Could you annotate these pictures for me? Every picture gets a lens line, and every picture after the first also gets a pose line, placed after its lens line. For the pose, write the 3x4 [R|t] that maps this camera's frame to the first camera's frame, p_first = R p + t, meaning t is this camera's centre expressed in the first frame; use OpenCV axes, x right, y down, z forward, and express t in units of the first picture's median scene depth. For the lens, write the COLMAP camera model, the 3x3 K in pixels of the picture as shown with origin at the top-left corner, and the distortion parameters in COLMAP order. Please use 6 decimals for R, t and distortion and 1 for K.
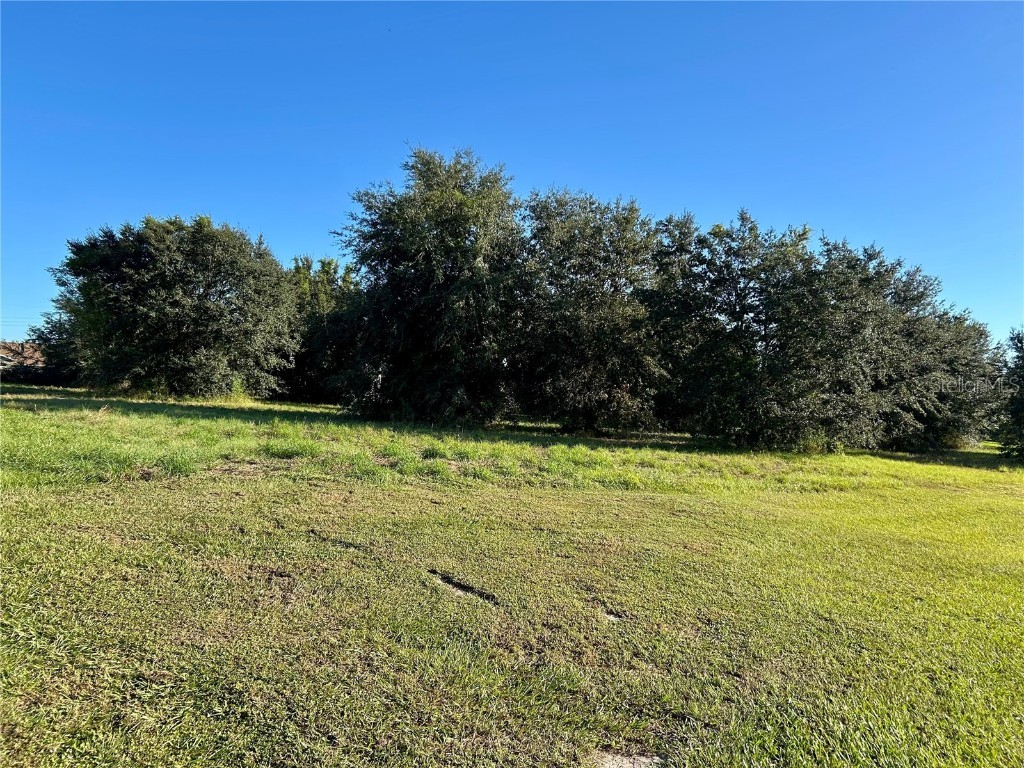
lens RADIAL K [[767.1, 0, 515.7], [0, 767.1, 384.1], [0, 0, 1]] dist [0.060571, -0.059373]
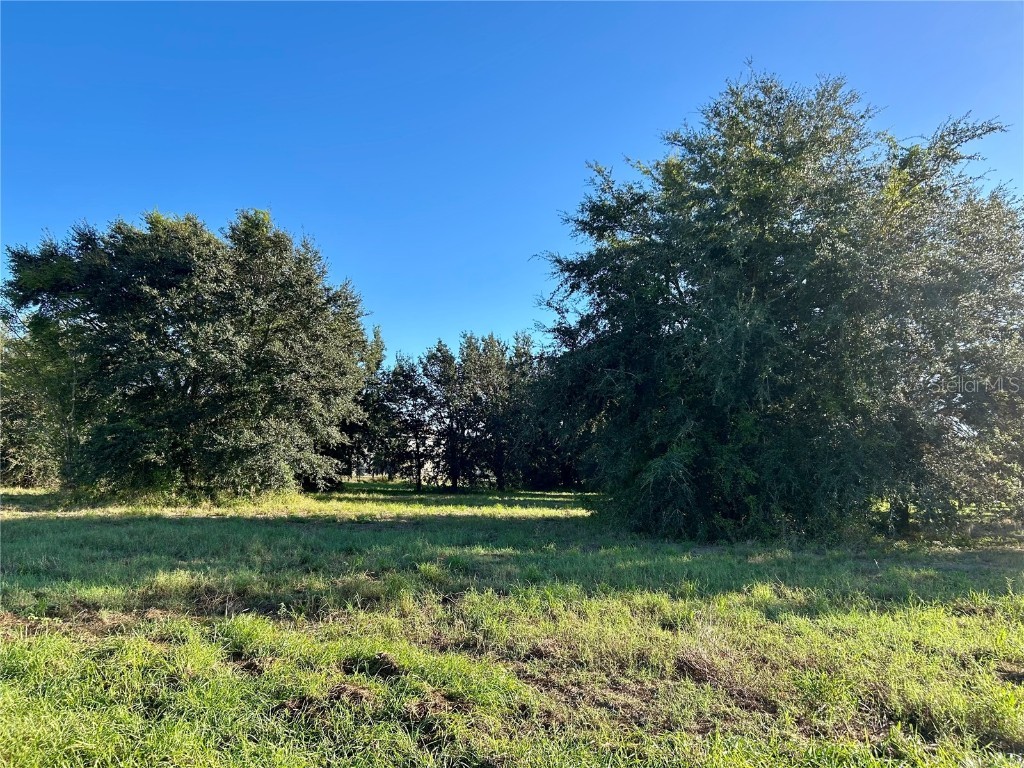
lens RADIAL K [[767.1, 0, 511.8], [0, 767.1, 384.1], [0, 0, 1]] dist [0.060571, -0.059373]
pose [[0.980508, -0.013359, 0.196026, -0.399344], [0.029506, 0.996383, -0.079684, -0.021701], [-0.194253, 0.083915, 0.977356, 0.430481]]
